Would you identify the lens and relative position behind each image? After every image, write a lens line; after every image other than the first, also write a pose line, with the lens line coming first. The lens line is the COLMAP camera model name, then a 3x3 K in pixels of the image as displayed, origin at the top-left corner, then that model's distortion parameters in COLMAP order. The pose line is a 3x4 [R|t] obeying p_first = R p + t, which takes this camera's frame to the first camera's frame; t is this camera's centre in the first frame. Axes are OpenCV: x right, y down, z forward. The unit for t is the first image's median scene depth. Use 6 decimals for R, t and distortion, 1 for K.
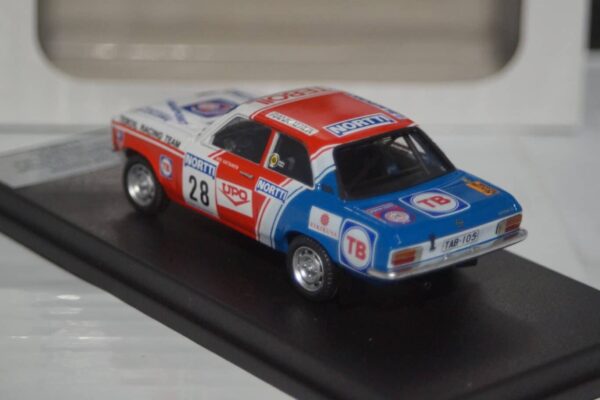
lens RADIAL K [[1907.0, 0, 300.0], [0, 1907.0, 200.0], [0, 0, 1]] dist [0.096211, 0.859204]
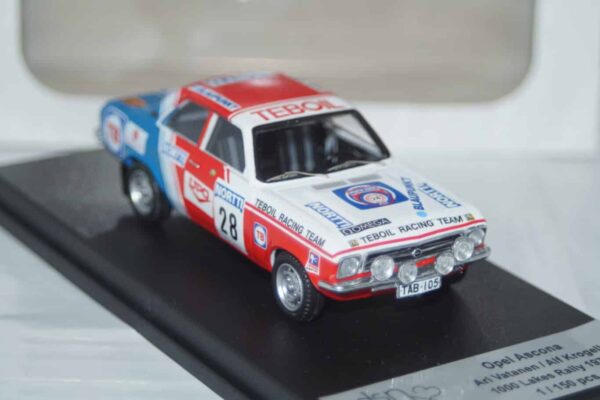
lens RADIAL K [[1907.0, 0, 300.0], [0, 1907.0, 200.0], [0, 0, 1]] dist [0.096211, 0.859204]
pose [[-0.990700, -0.105074, 0.086451, -0.096912], [-0.018793, 0.734928, 0.677885, -0.692567], [-0.134763, 0.669956, -0.730067, 1.791818]]
